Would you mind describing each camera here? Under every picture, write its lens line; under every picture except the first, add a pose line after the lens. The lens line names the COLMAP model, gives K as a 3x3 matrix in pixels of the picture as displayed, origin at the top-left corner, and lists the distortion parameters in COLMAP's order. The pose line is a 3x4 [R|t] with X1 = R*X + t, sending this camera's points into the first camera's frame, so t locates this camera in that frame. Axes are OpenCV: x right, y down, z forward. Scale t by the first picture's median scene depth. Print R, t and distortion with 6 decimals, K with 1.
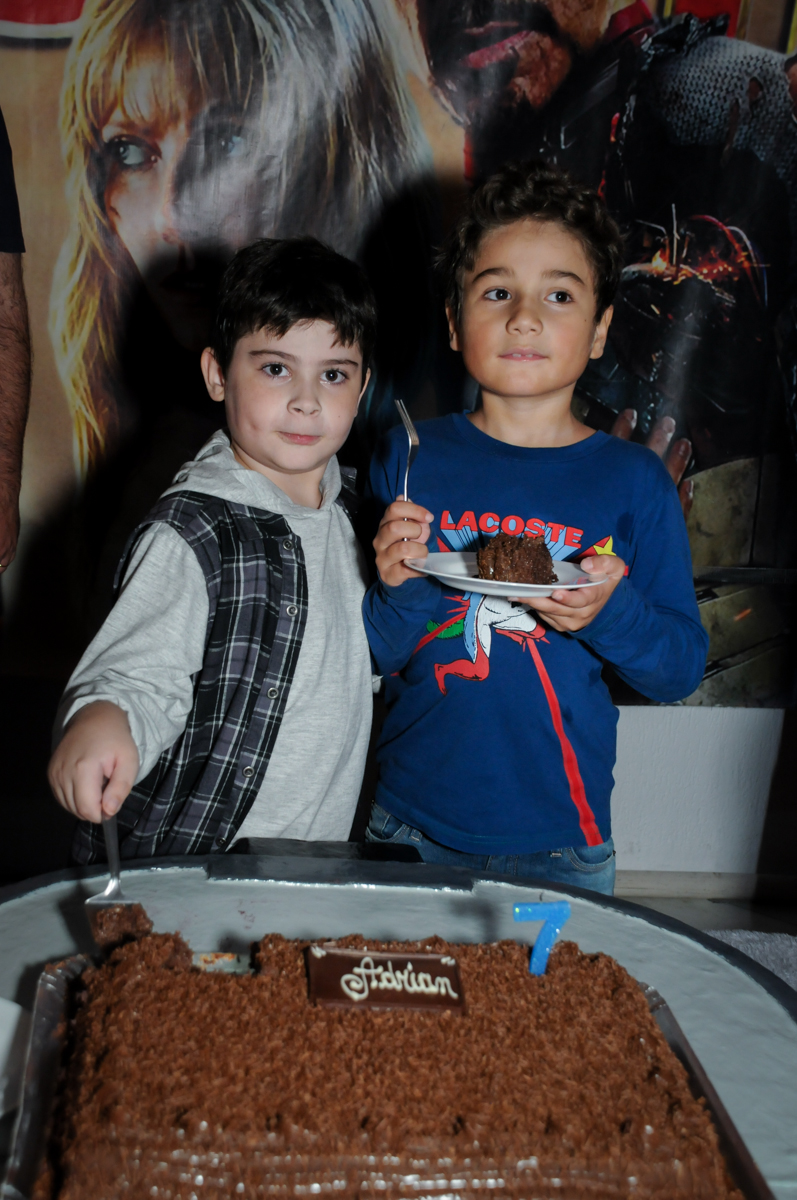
lens RADIAL K [[1675.8, 0, 382.1], [0, 1675.8, 585.5], [0, 0, 1]] dist [0.298722, 0.000000]
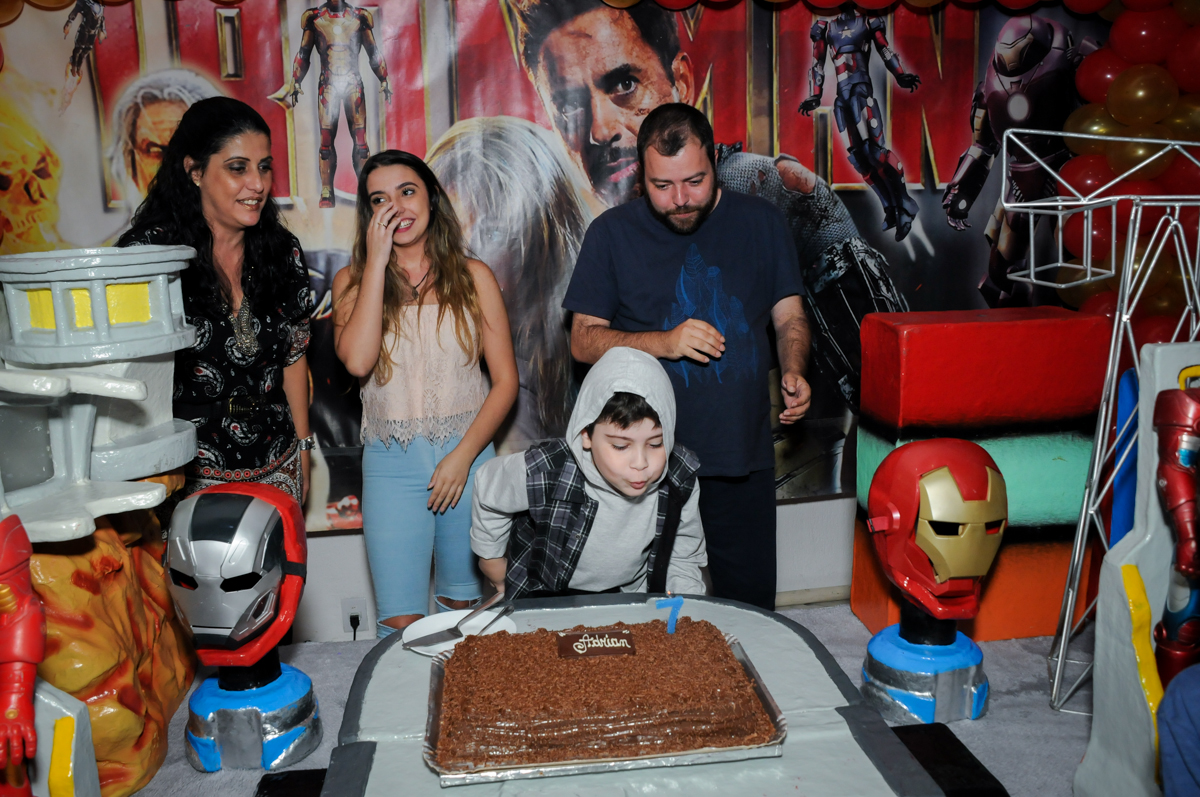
lens RADIAL K [[994.9, 0, 575.5], [0, 994.9, 395.8], [0, 0, 1]] dist [-0.083894, 0.101539]
pose [[0.991345, -0.122556, -0.047067, 0.033973], [0.119252, 0.990563, -0.067554, 0.007058], [0.054902, 0.061357, 0.996605, -0.097525]]
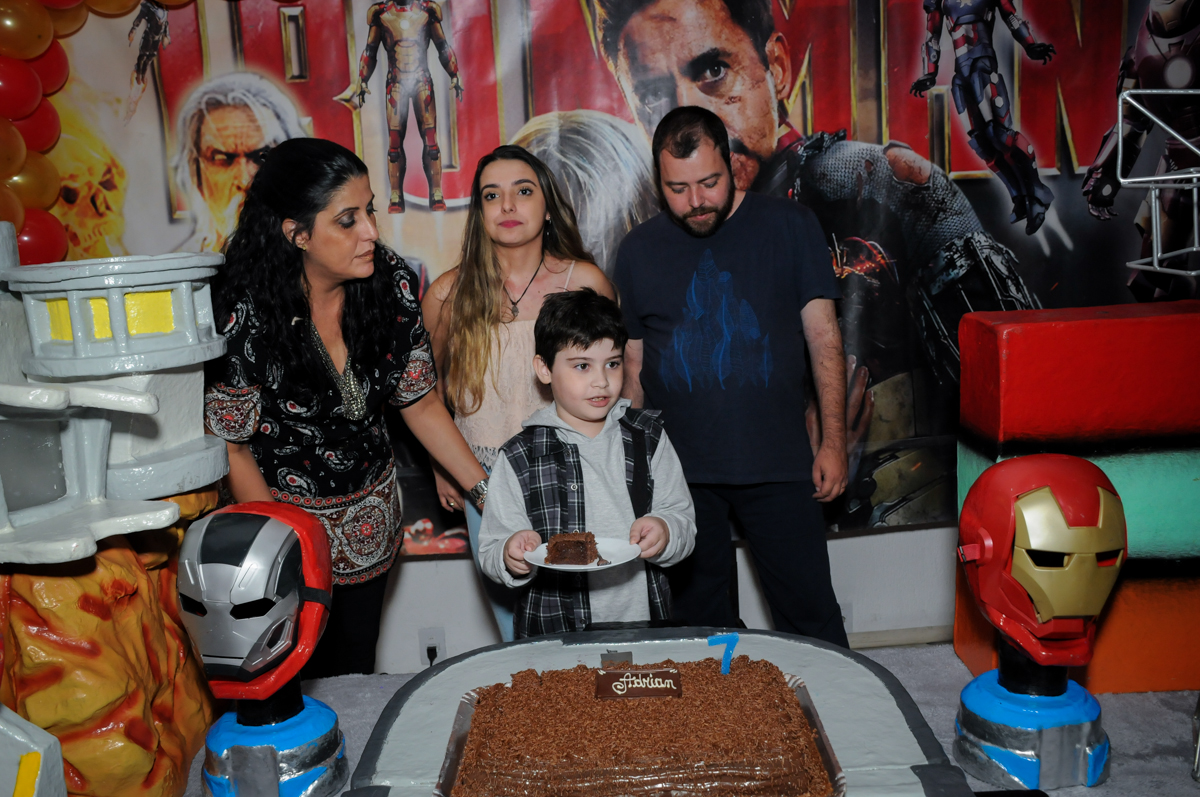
lens RADIAL K [[1054.9, 0, 585.0], [0, 1054.9, 401.7], [0, 0, 1]] dist [-0.054019, 0.097799]
pose [[0.978538, -0.129784, -0.160062, 0.079985], [0.115659, 0.988769, -0.094651, 0.015853], [0.170548, 0.074107, 0.982559, -0.067206]]
